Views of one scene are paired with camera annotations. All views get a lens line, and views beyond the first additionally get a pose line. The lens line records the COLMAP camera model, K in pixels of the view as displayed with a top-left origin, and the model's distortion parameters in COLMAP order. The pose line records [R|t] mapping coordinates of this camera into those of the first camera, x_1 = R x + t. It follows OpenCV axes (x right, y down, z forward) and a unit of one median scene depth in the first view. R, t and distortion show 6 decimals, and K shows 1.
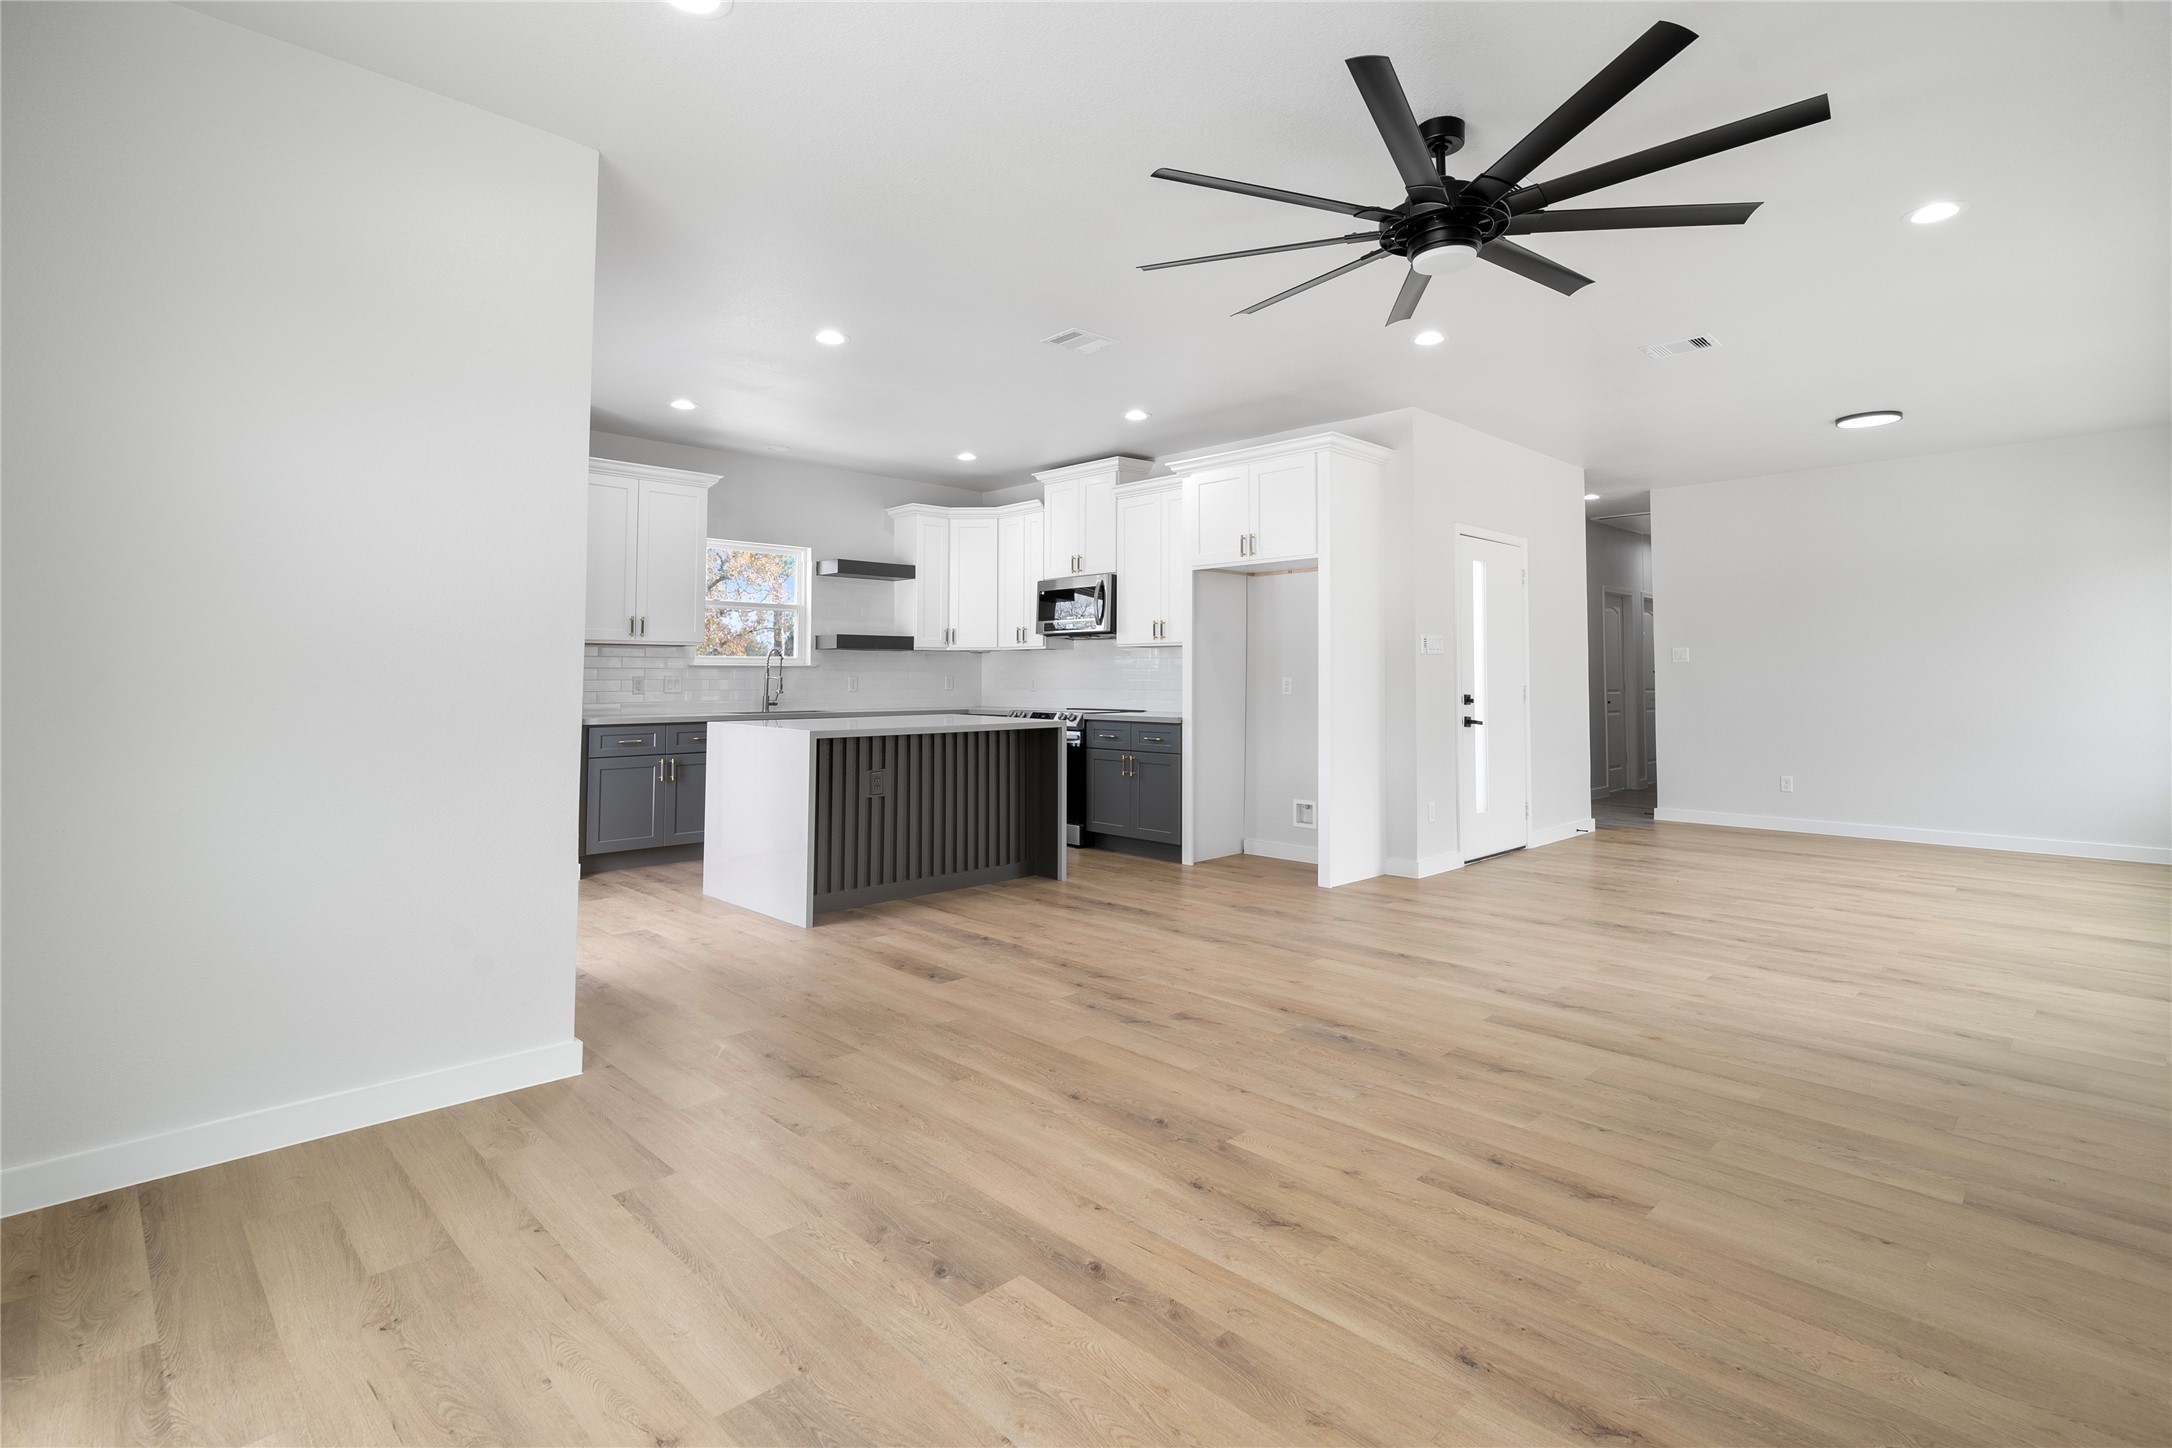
lens RADIAL K [[1011.6, 0, 1088.7], [0, 1011.6, 621.4], [0, 0, 1]] dist [0.002277, 0.000050]
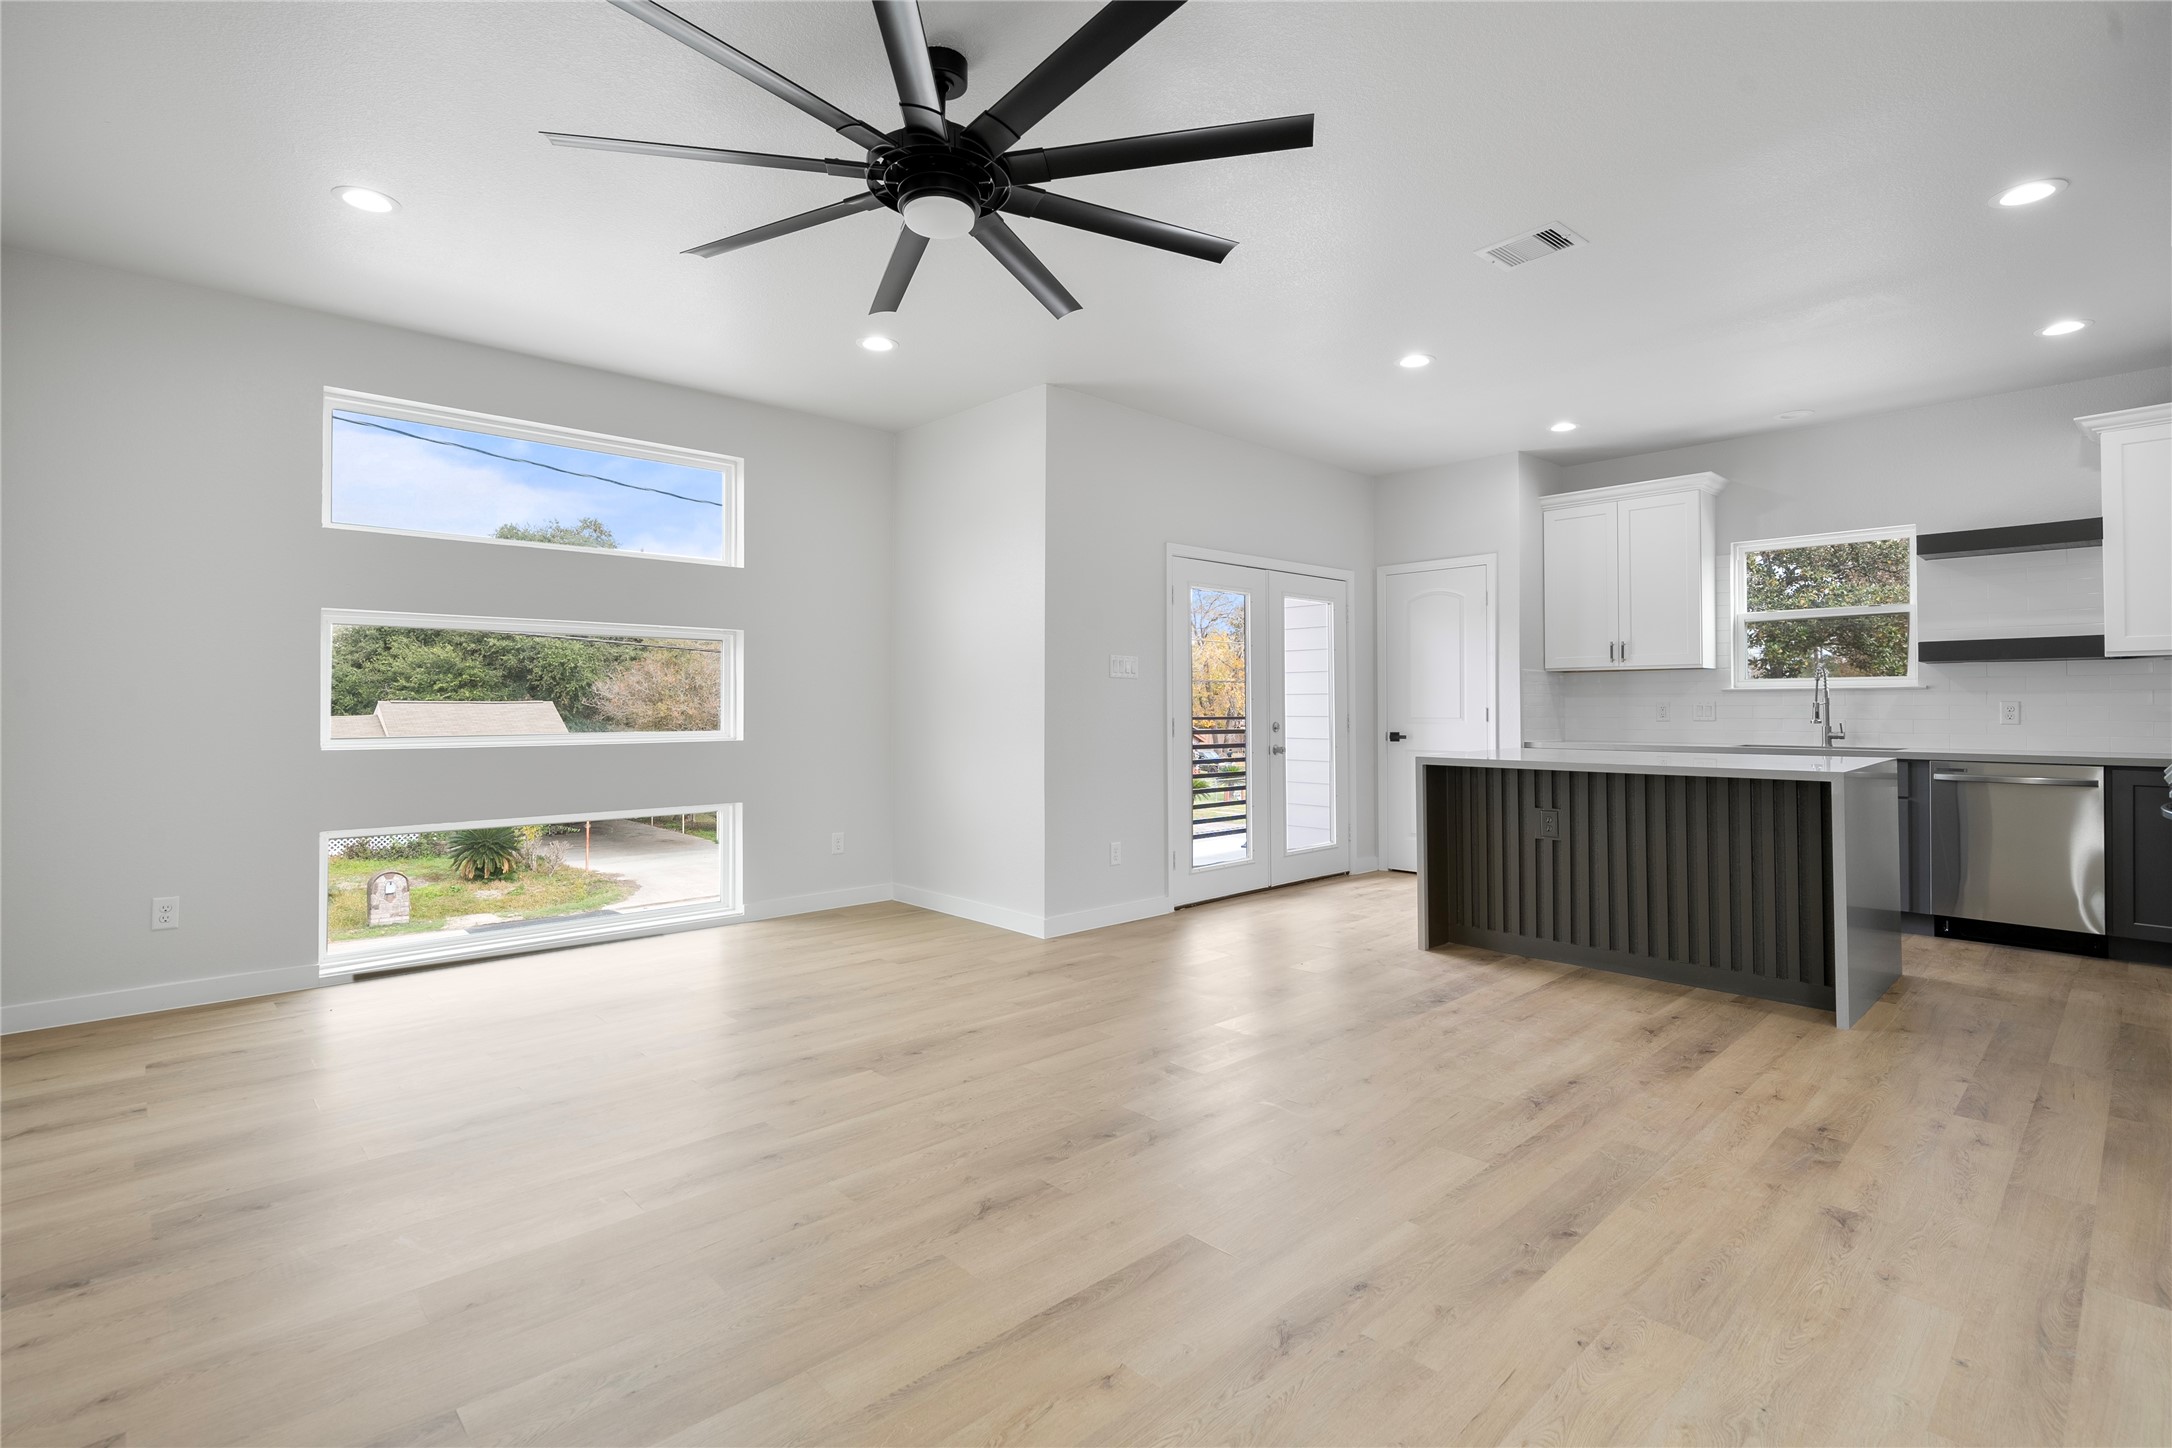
lens RADIAL K [[1011.6, 0, 1106.4], [0, 1011.6, 692.0], [0, 0, 1]] dist [0.002277, 0.000050]
pose [[0.003124, -0.014606, -0.999888, 0.501327], [0.058591, 0.998178, -0.014398, 0.027040], [0.998277, -0.058540, 0.003974, 0.467568]]
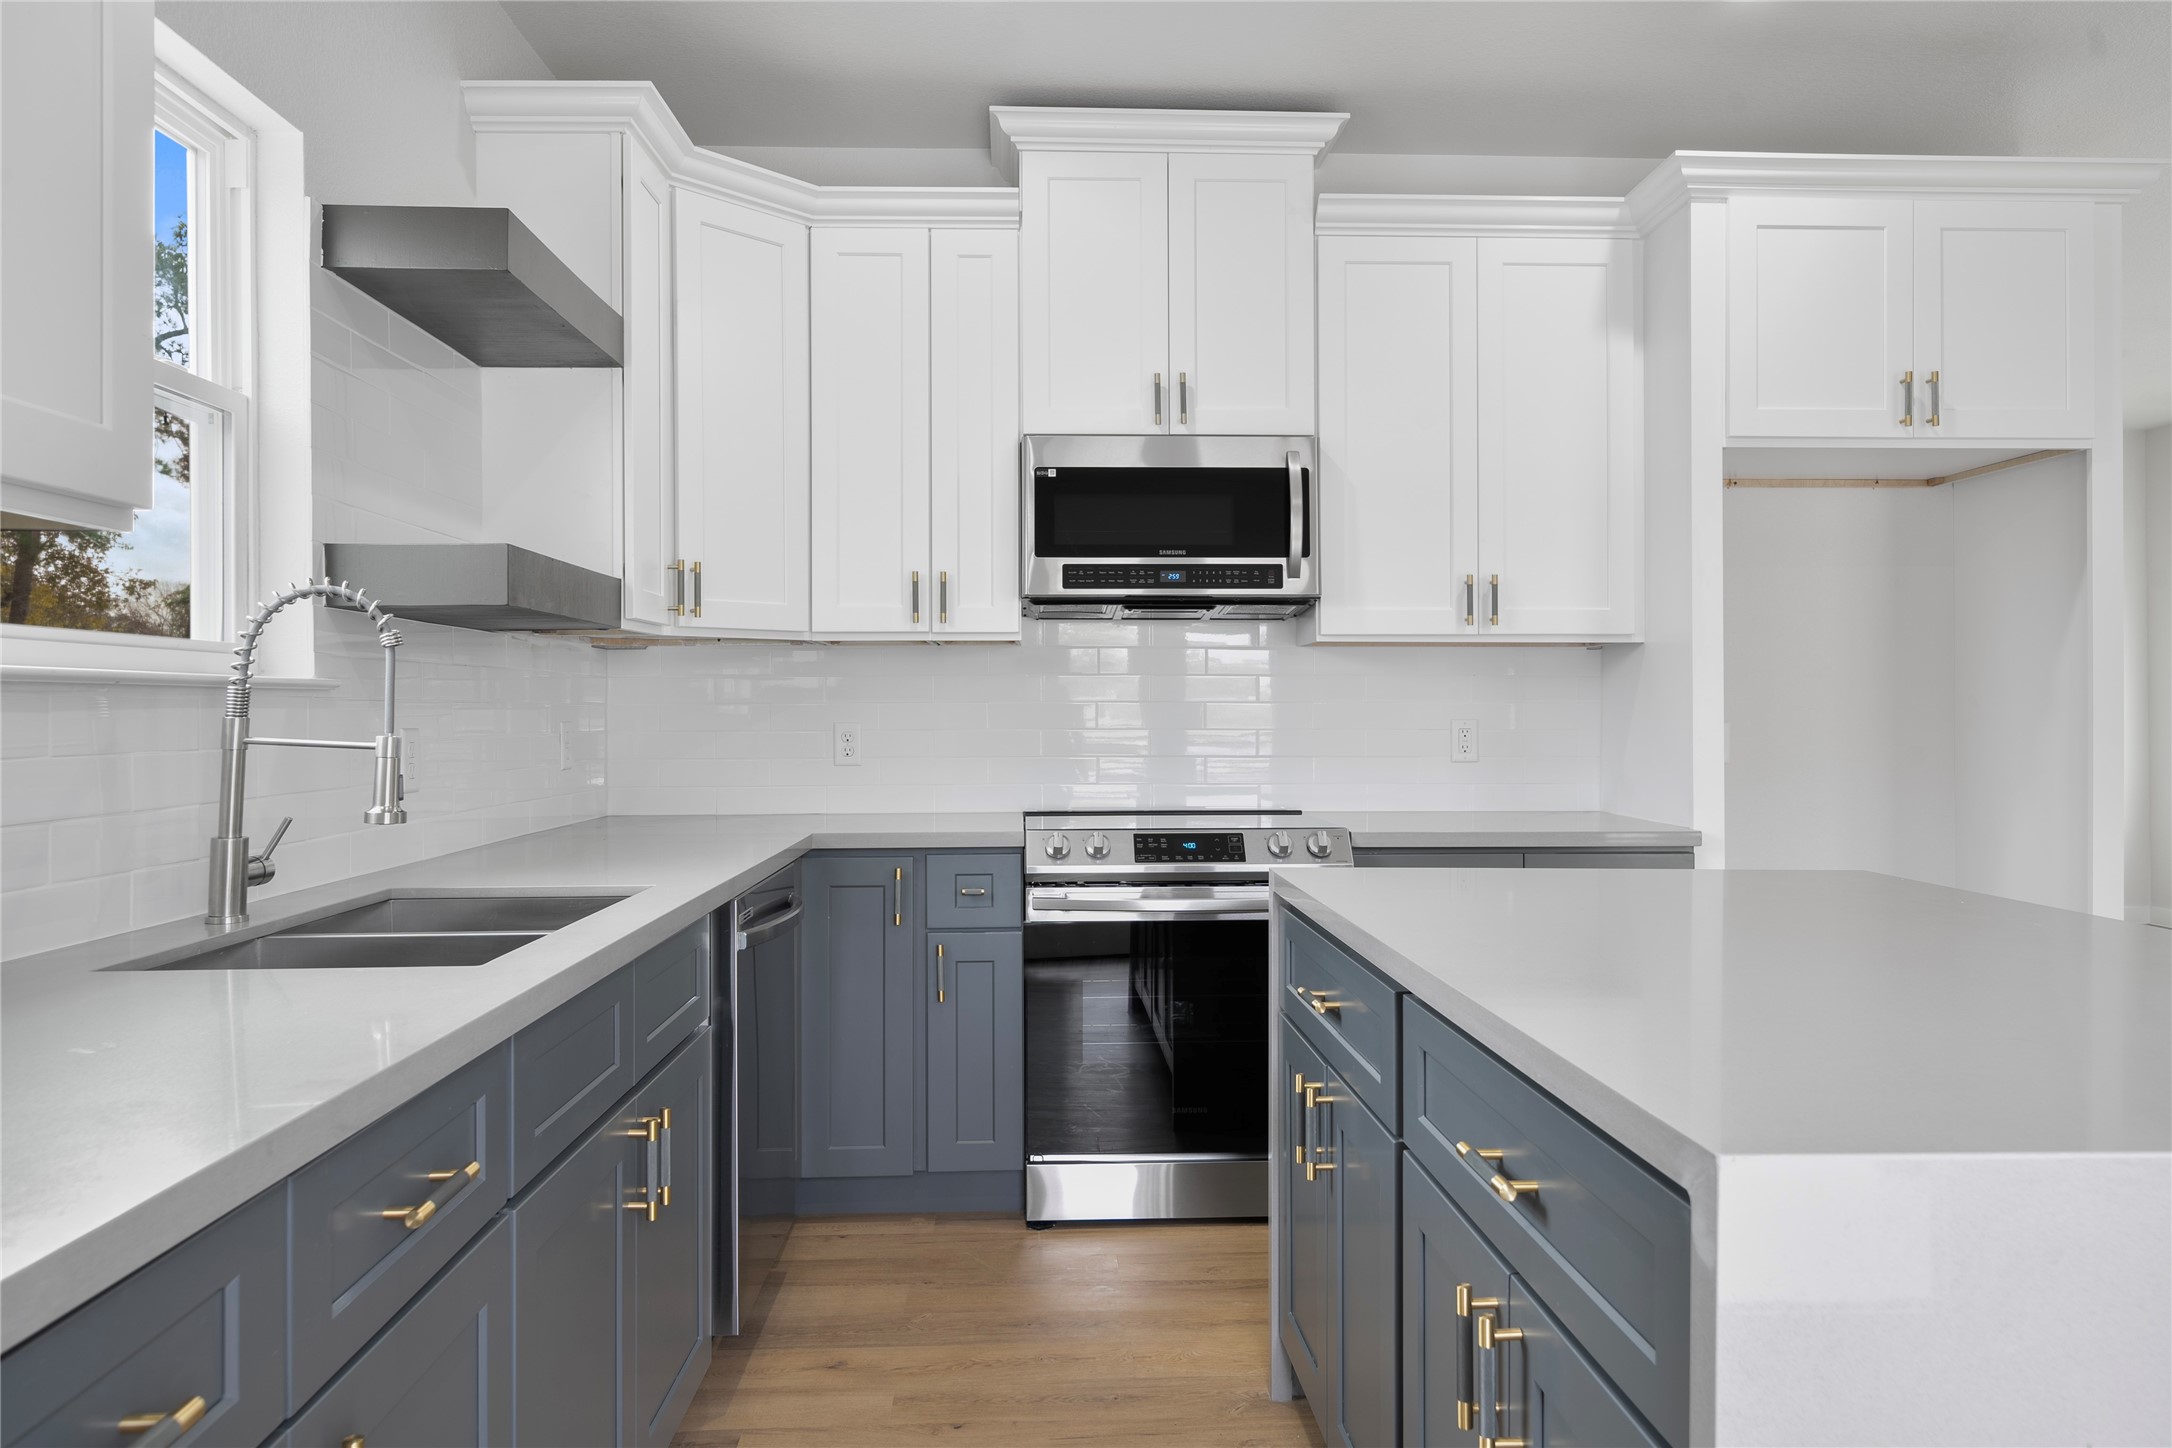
lens RADIAL K [[1455.1, 0, 1089.9], [0, 1455.1, 705.3], [0, 0, 1]] dist [0.005917, 0.003048]
pose [[0.678847, -0.000365, 0.734279, -0.438941], [-0.040586, 0.998452, 0.038018, 0.033753], [-0.733157, -0.055610, 0.677782, 0.743822]]
